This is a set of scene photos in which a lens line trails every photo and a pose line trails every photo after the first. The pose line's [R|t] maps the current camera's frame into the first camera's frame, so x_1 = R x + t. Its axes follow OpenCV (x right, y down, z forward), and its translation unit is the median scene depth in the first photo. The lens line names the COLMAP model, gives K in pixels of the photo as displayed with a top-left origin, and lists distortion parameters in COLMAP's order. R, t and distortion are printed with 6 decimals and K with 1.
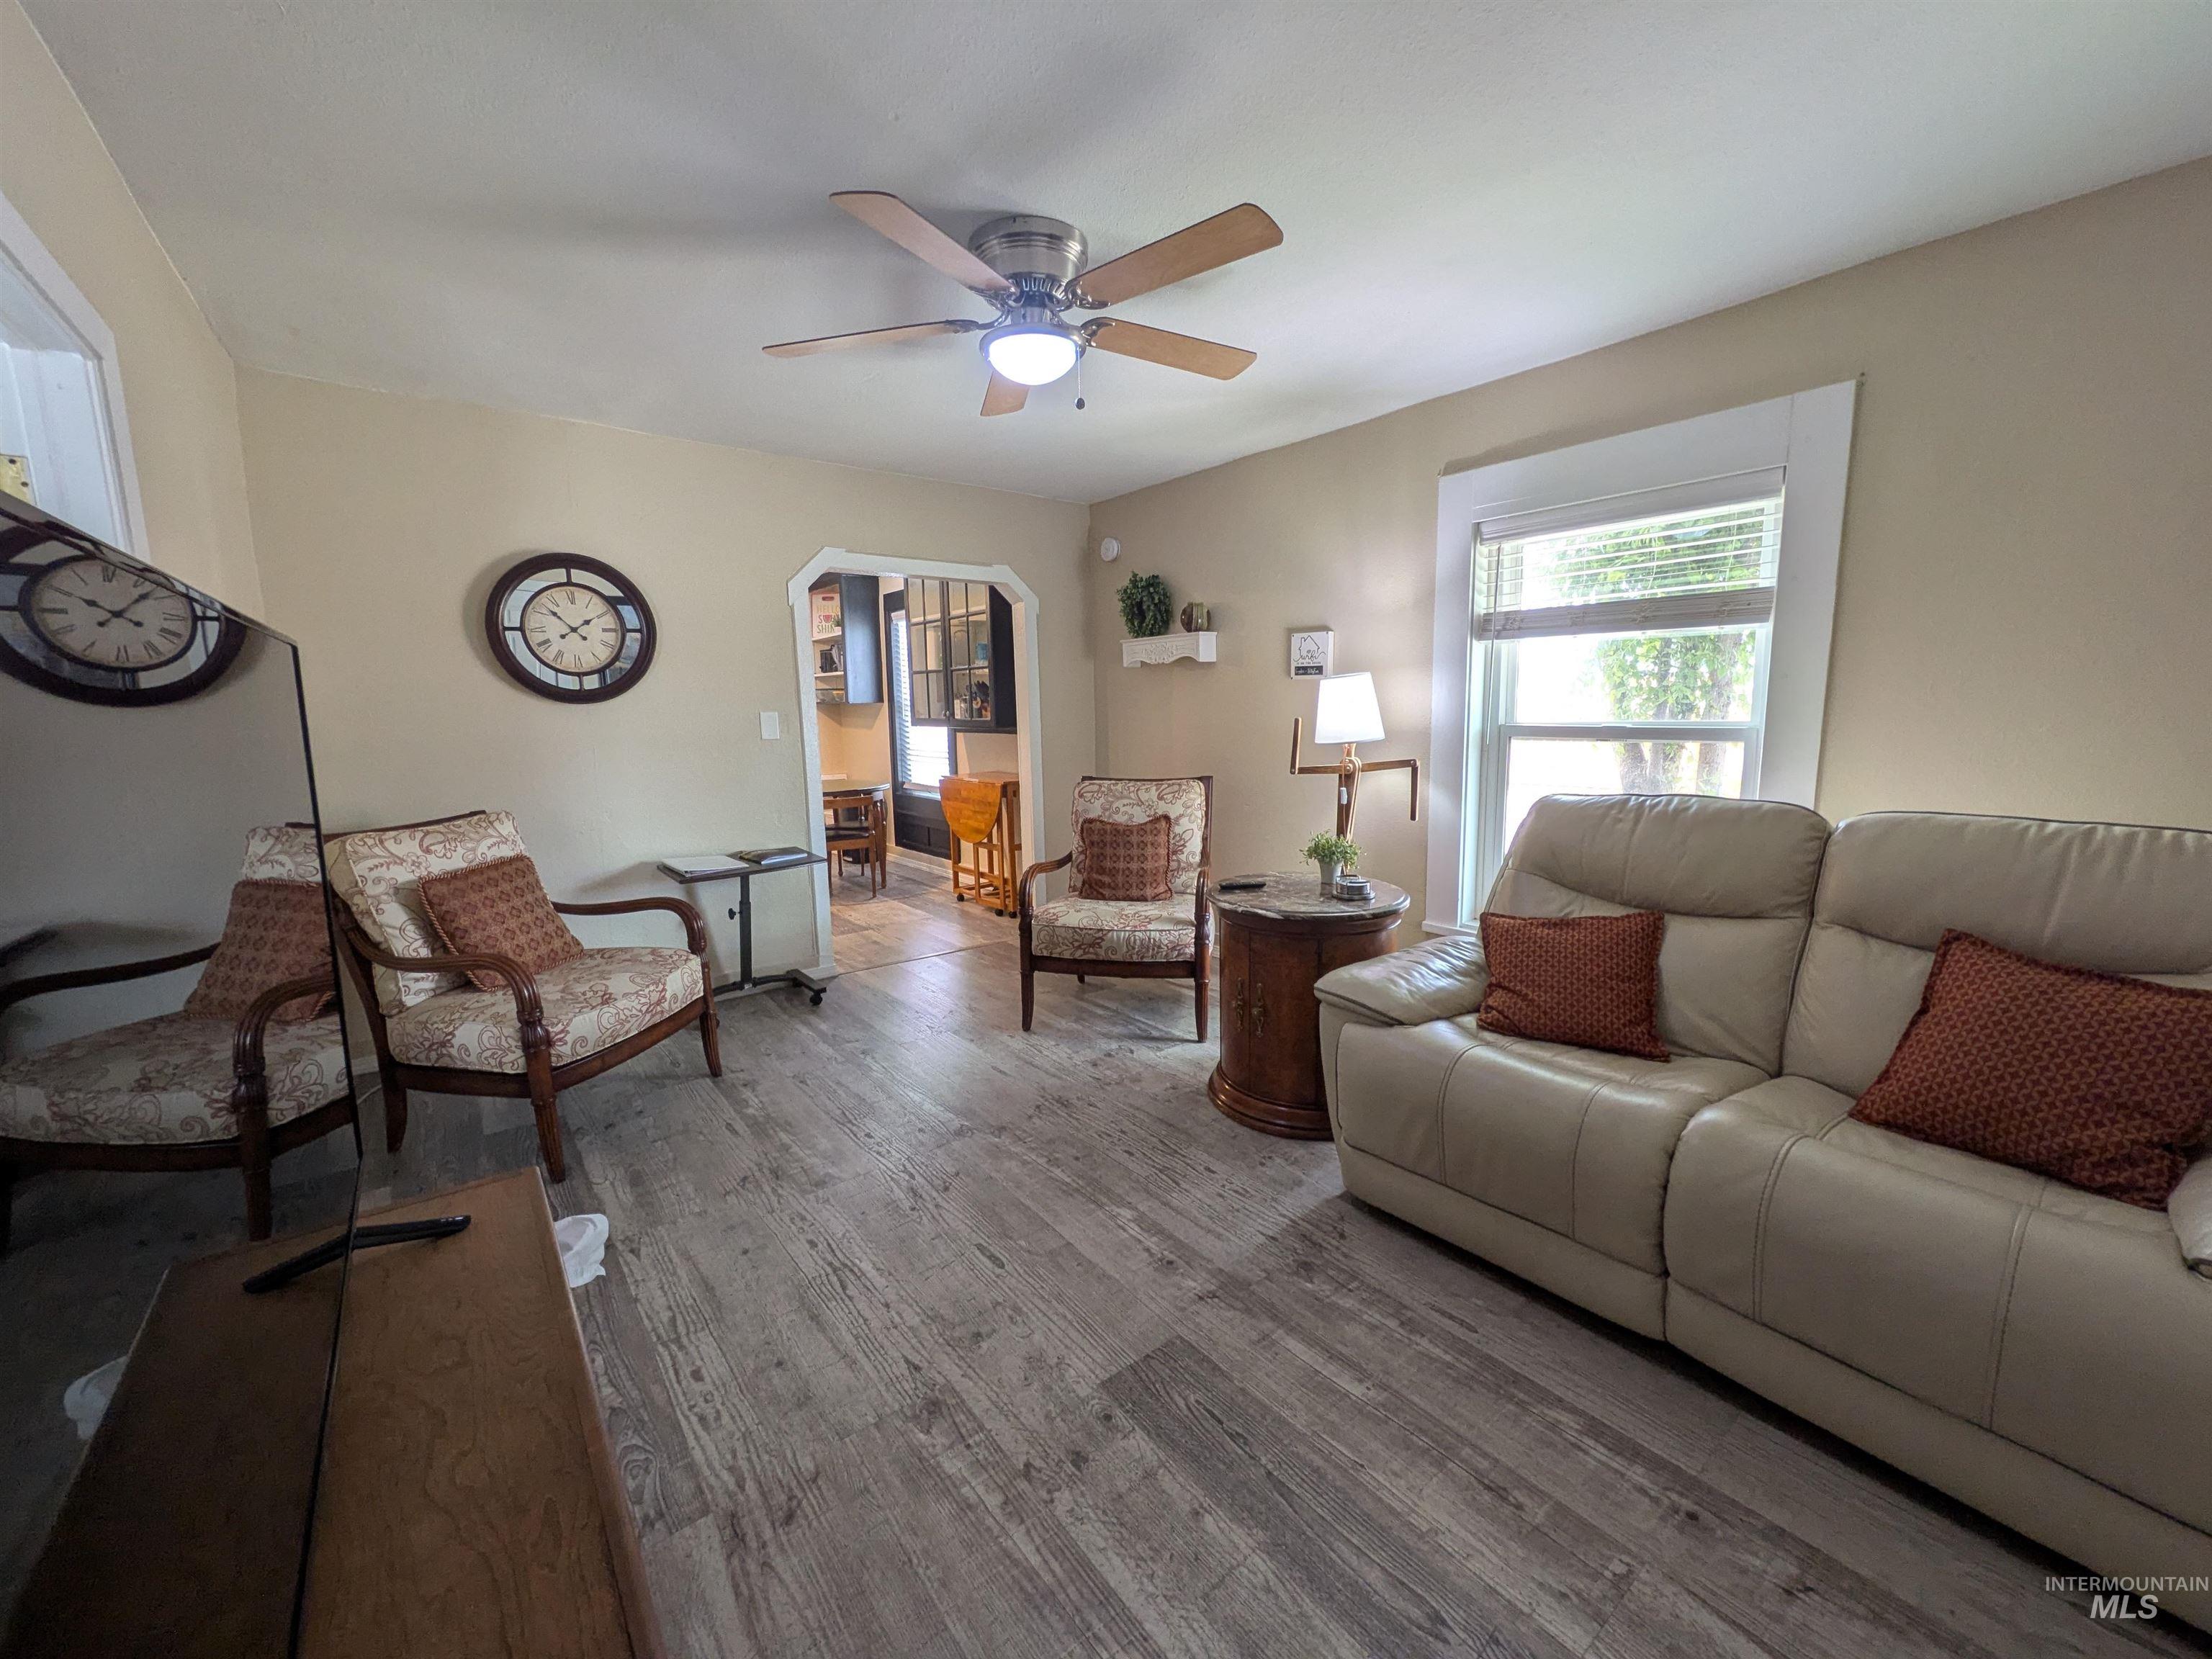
lens RADIAL K [[876.4, 0, 1098.0], [0, 876.4, 815.2], [0, 0, 1]] dist [0.000665, 0.000350]
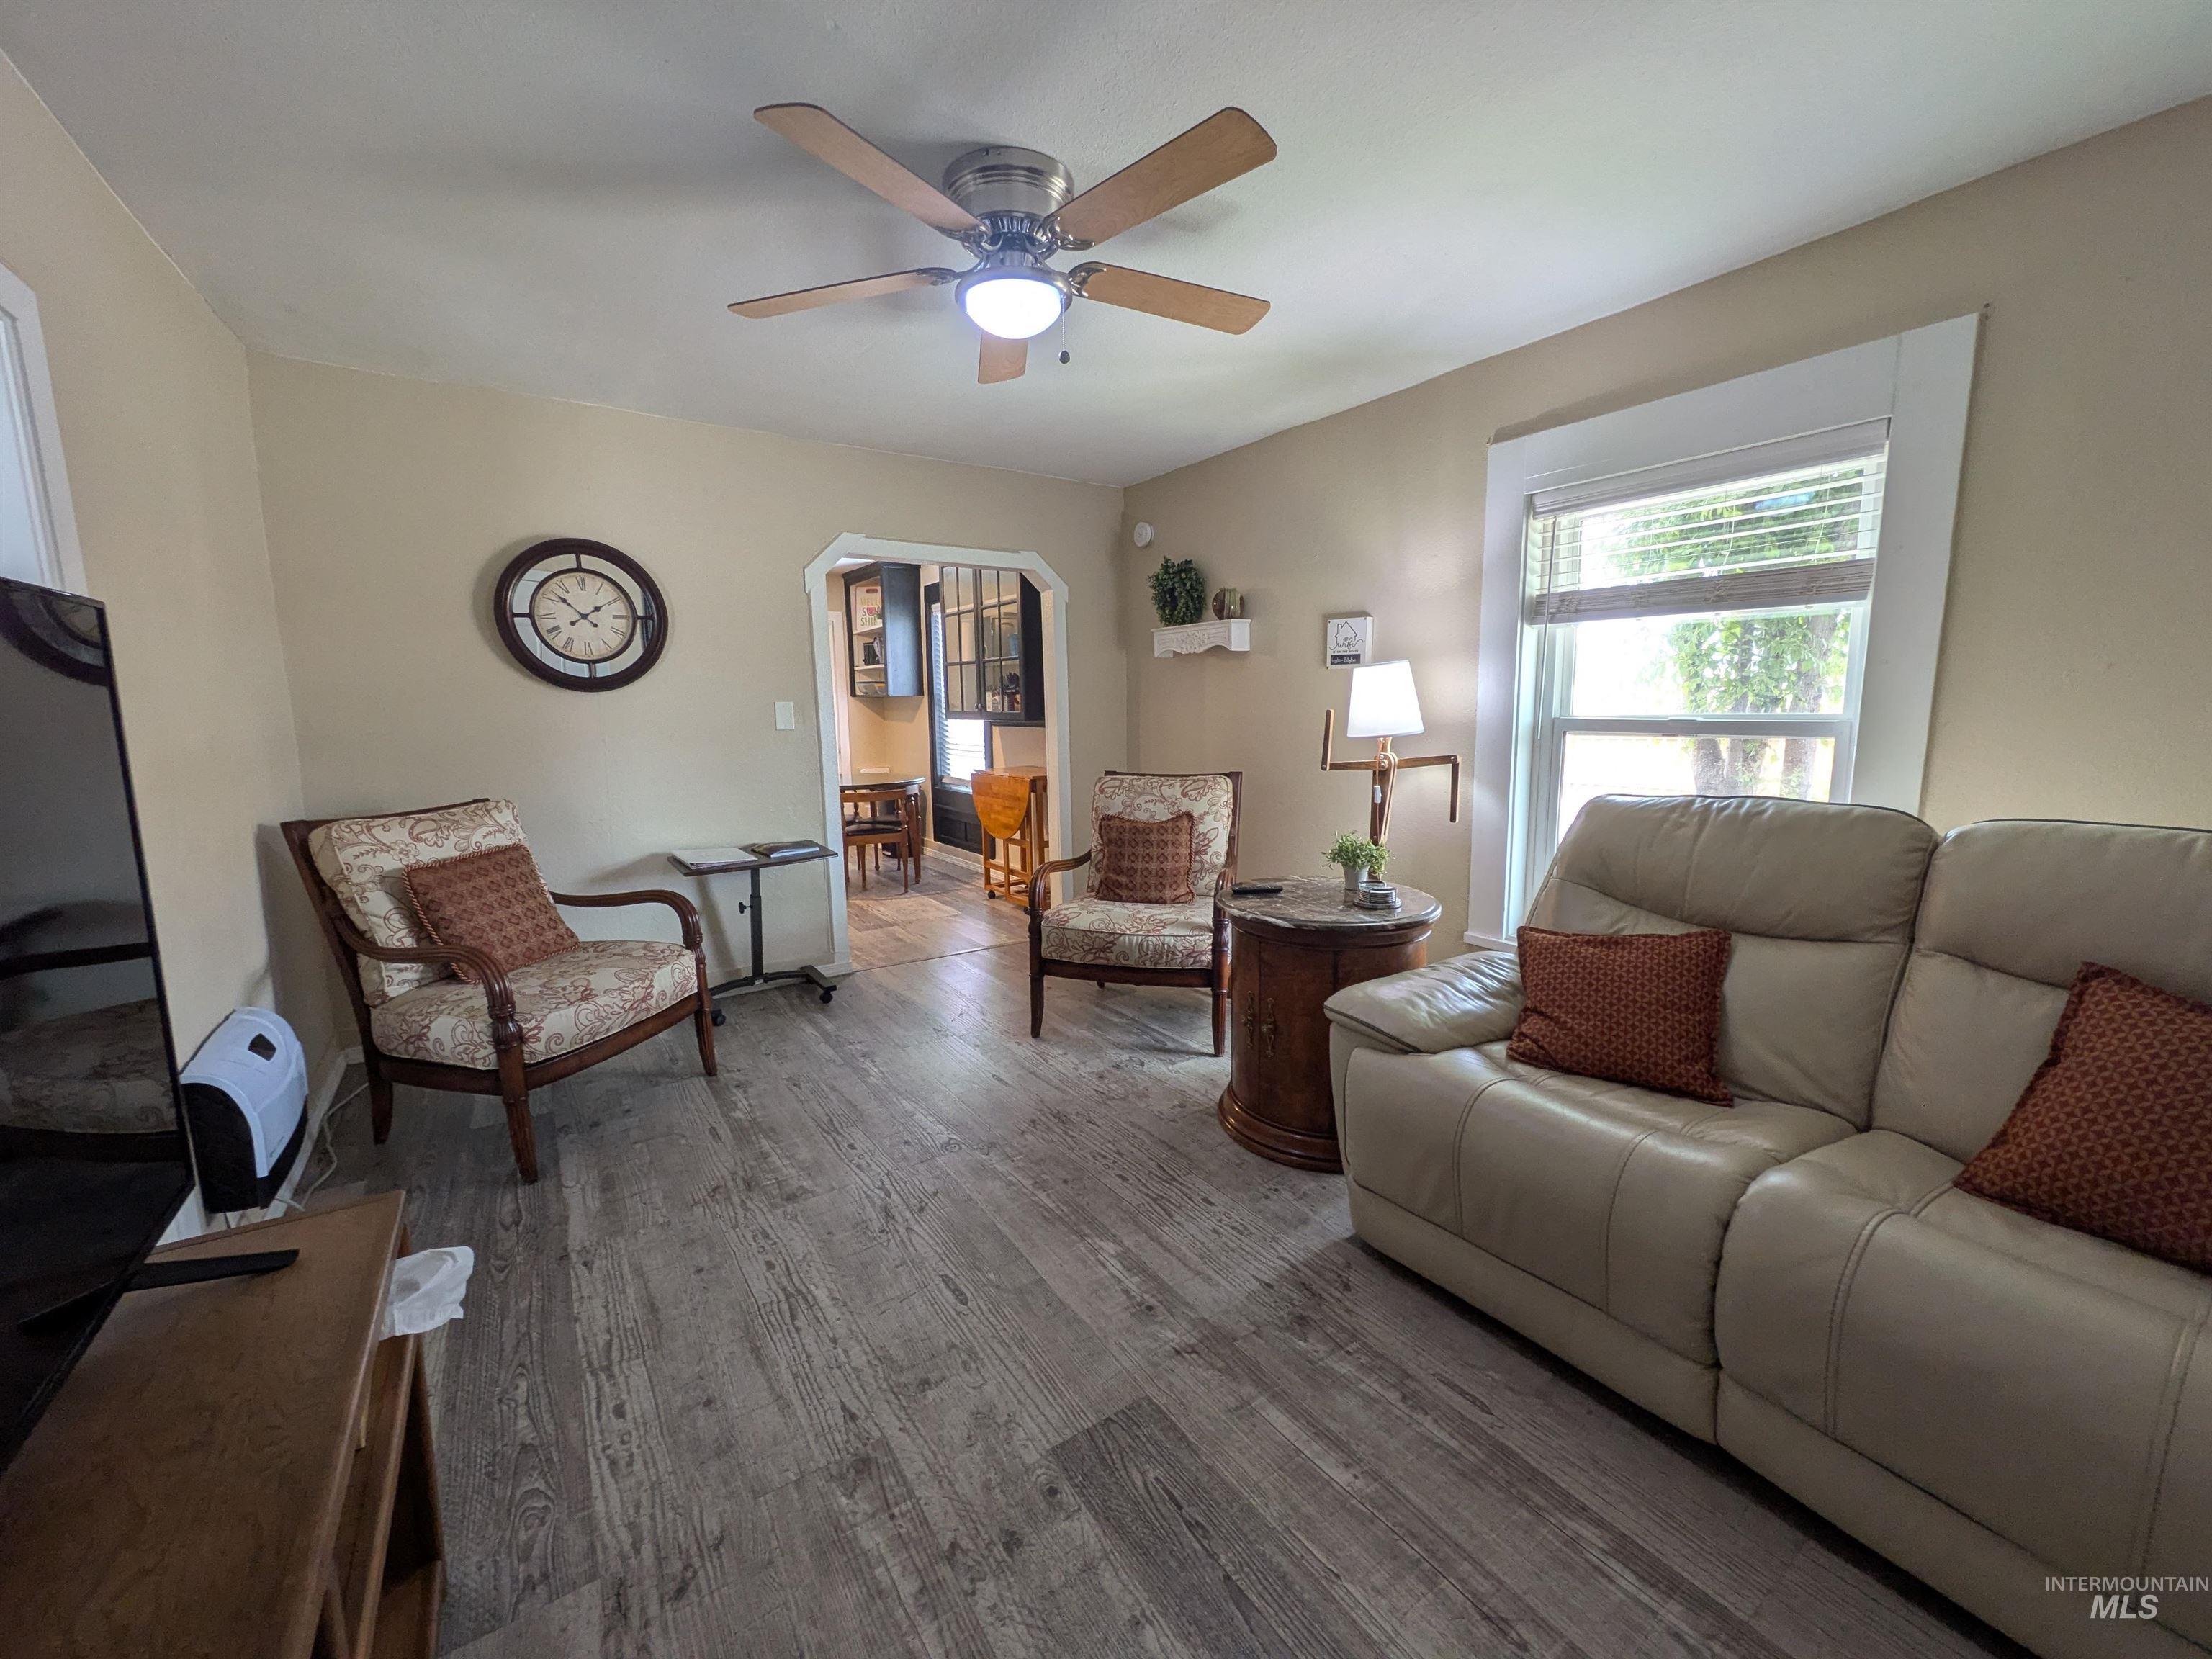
lens RADIAL K [[876.4, 0, 1098.8], [0, 876.4, 815.0], [0, 0, 1]] dist [0.000665, 0.000350]
pose [[0.997377, 0.013744, -0.071061, 0.081319], [-0.013559, 0.999903, 0.003082, 0.000992], [0.071096, -0.002110, 0.997467, 0.090532]]
